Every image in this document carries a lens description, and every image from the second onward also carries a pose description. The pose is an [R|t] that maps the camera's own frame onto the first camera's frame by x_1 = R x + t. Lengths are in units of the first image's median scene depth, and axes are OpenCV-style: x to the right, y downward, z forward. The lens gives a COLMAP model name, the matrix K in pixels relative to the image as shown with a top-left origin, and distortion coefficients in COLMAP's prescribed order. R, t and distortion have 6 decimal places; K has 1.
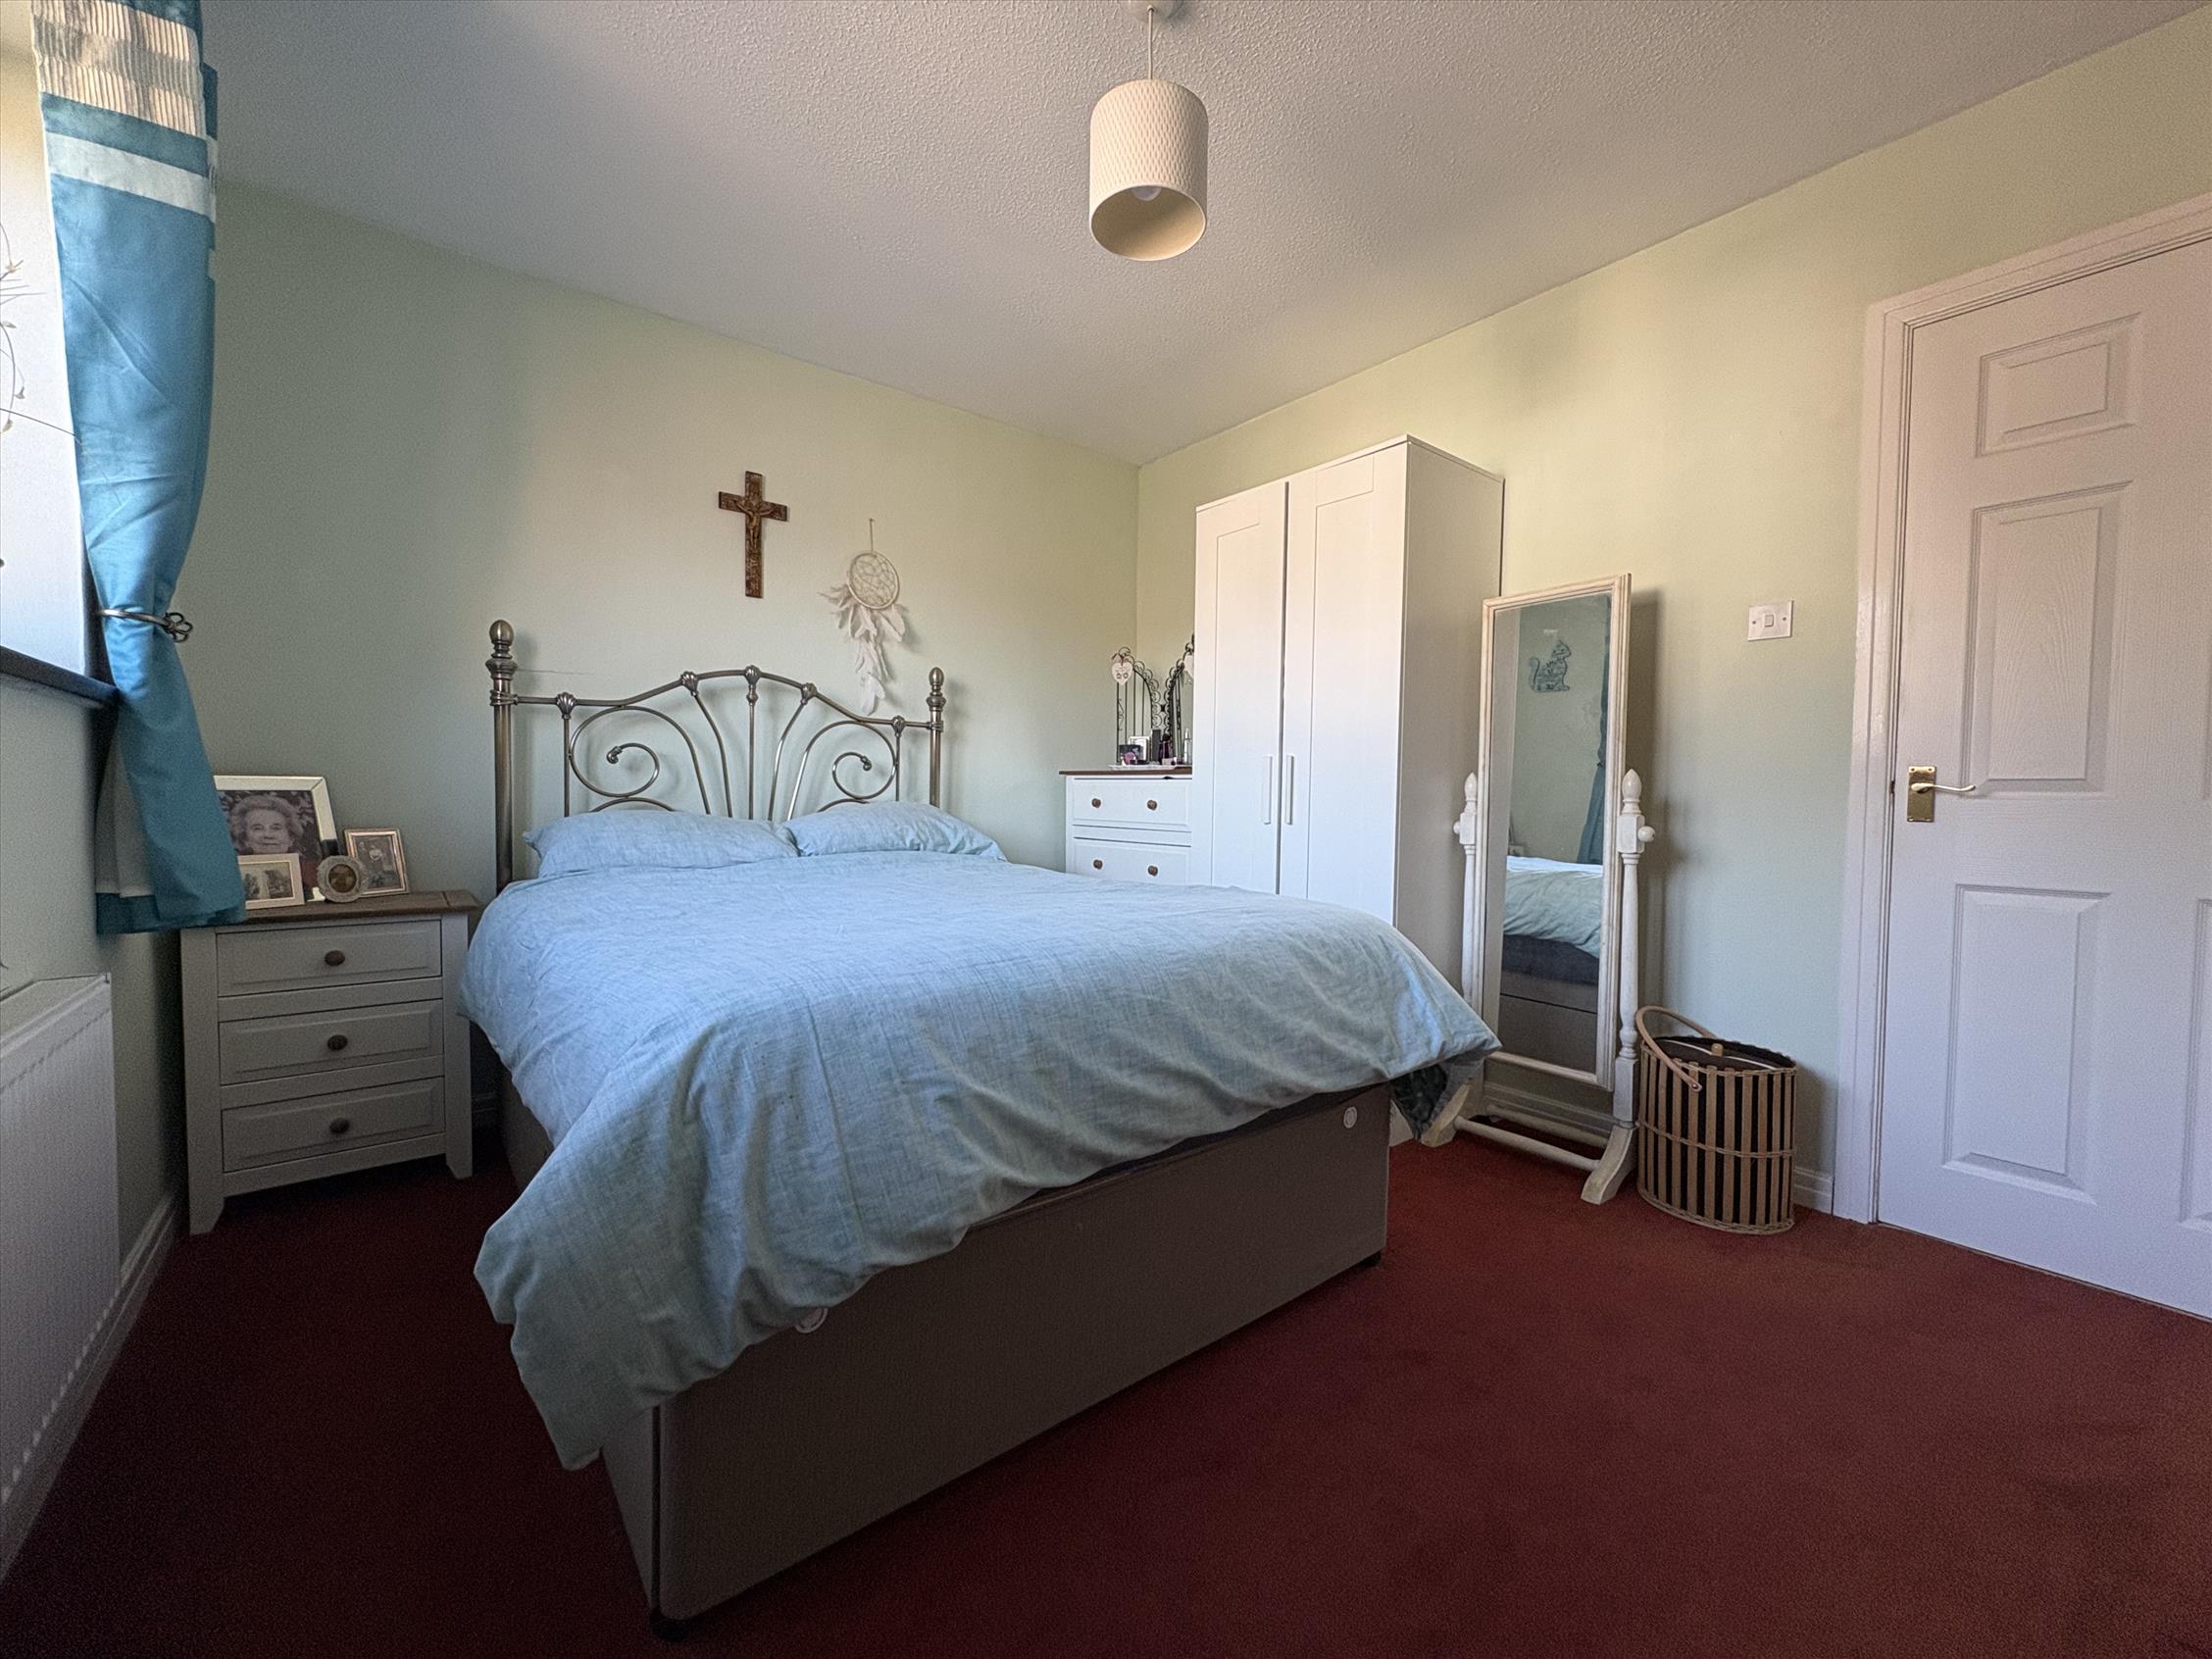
lens RADIAL K [[882.6, 0, 1105.5], [0, 882.6, 822.3], [0, 0, 1]] dist [0.000219, 0.000078]
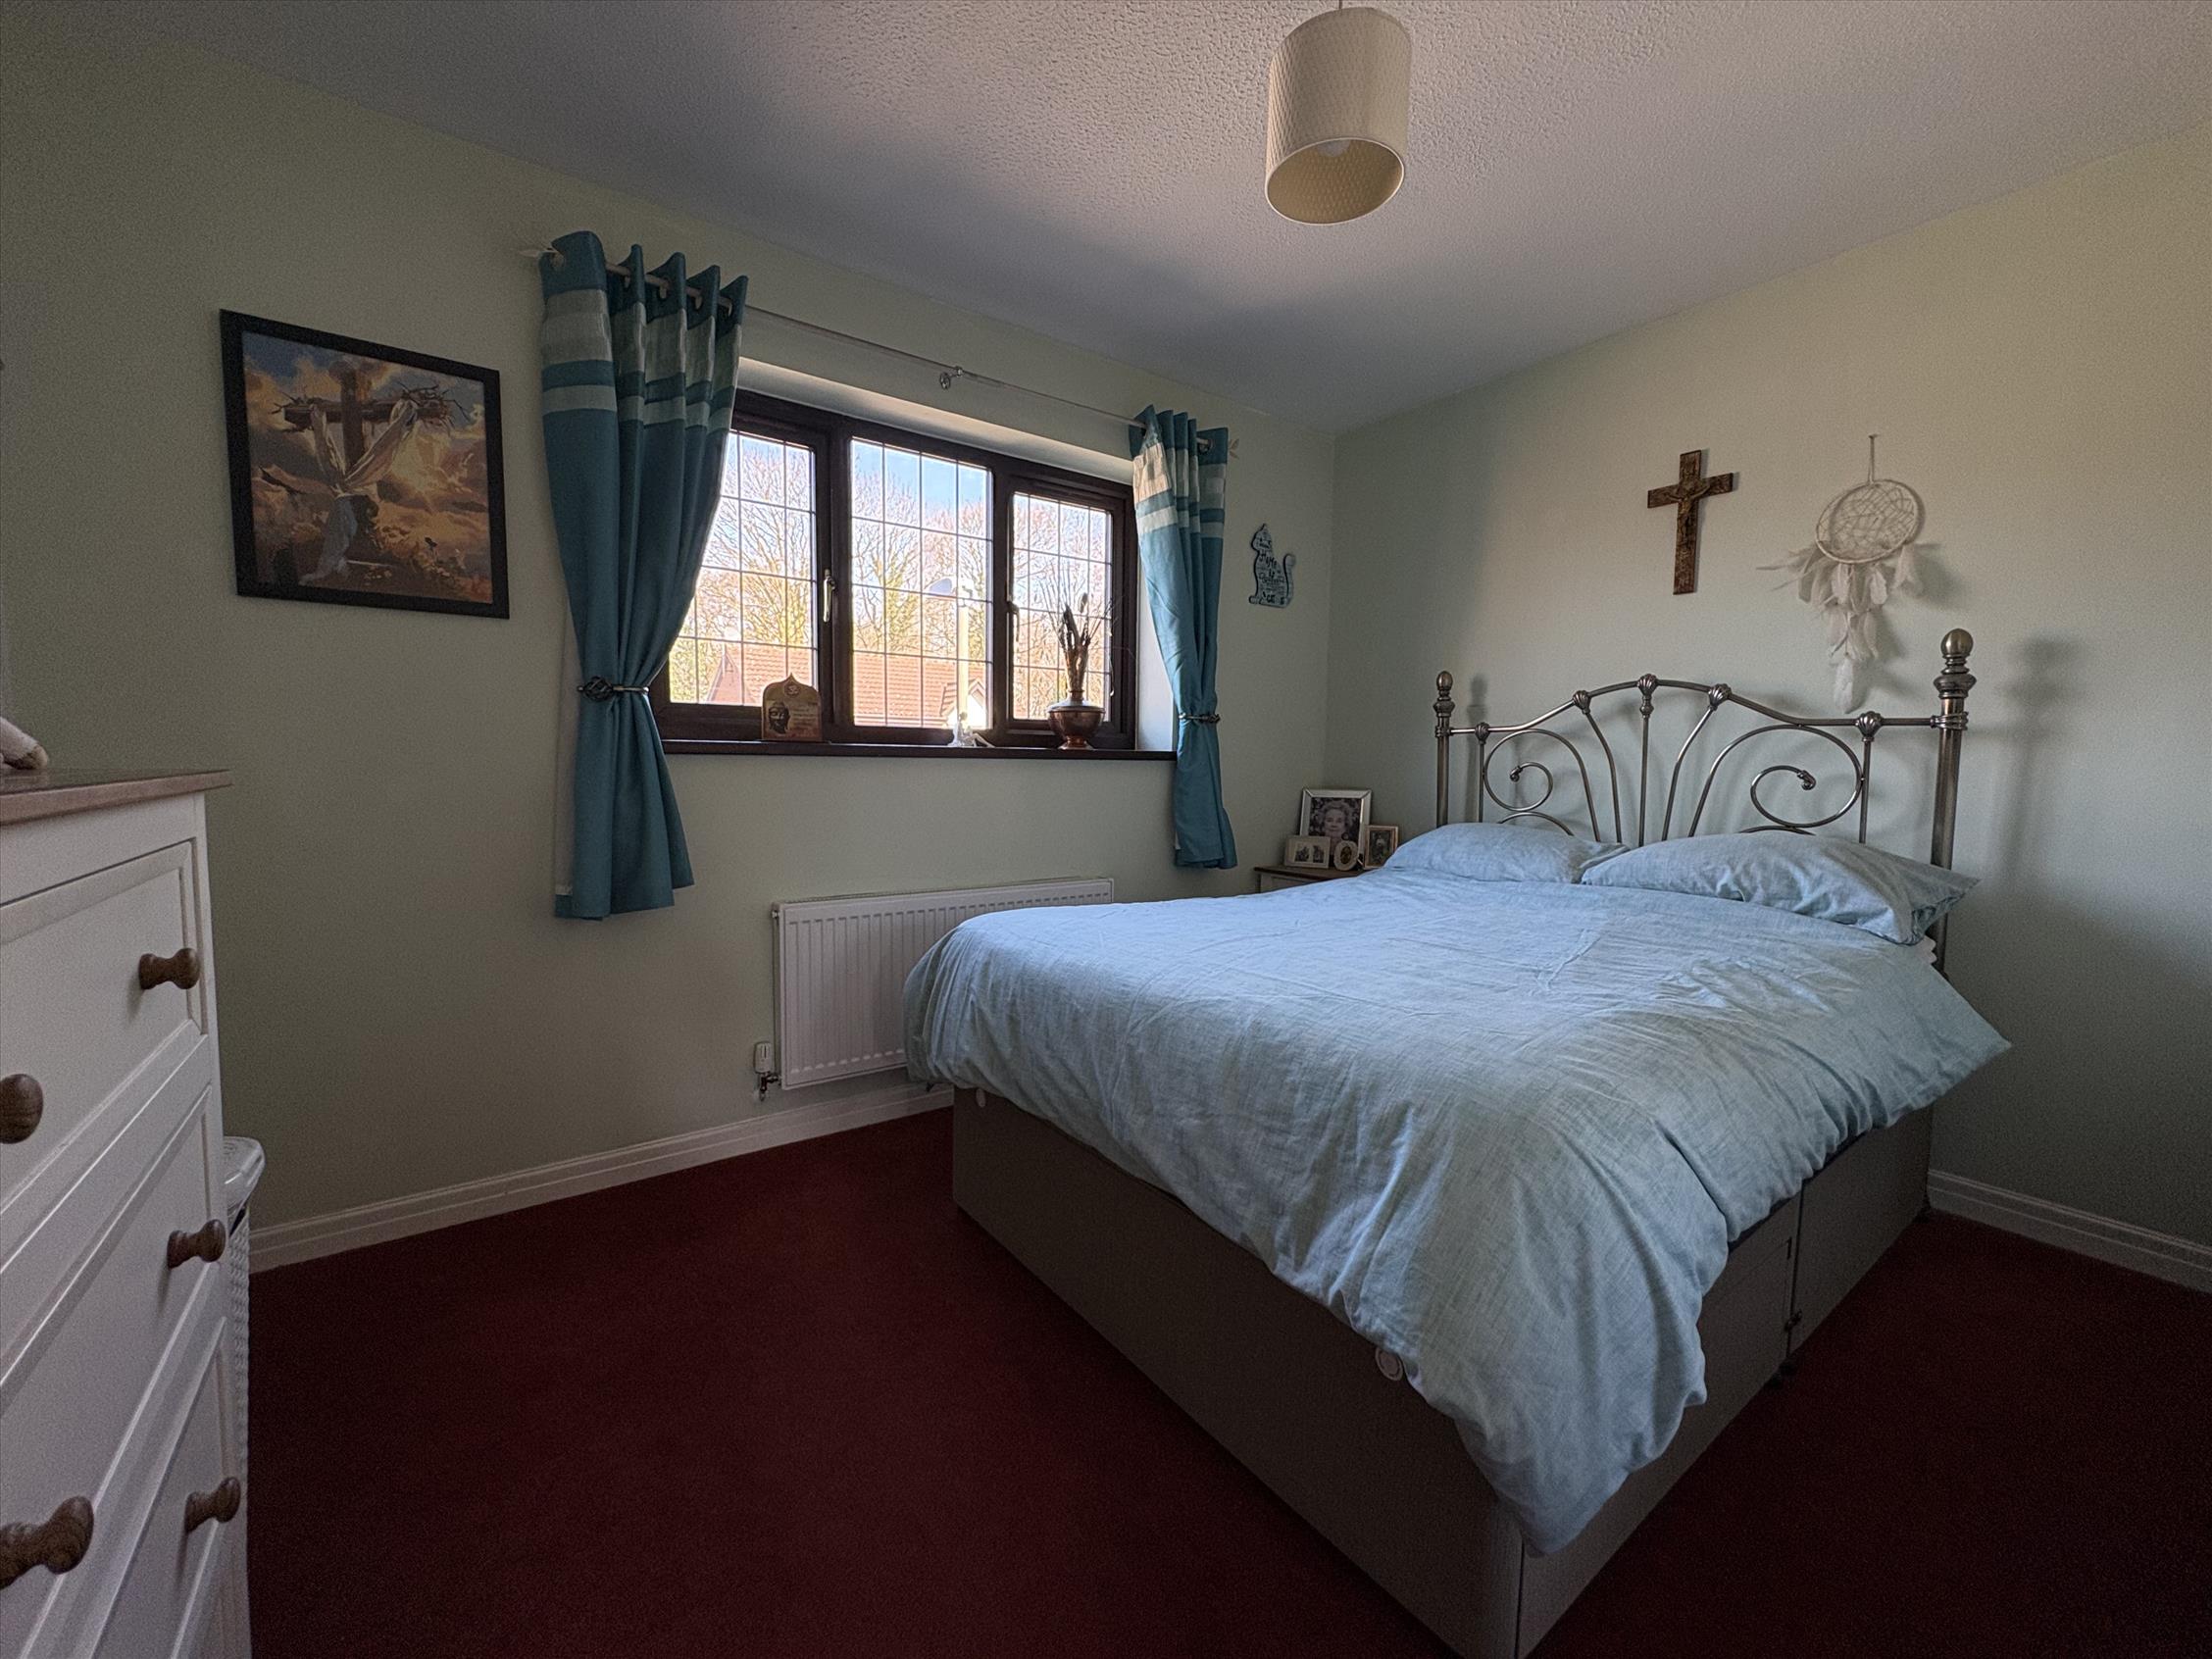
lens RADIAL K [[882.6, 0, 1105.8], [0, 882.6, 824.4], [0, 0, 1]] dist [0.000219, 0.000078]
pose [[-0.039850, 0.062959, -0.997220, 0.531327], [-0.042759, 0.996991, 0.064653, -0.055533], [0.998290, 0.045216, -0.037038, 0.464210]]
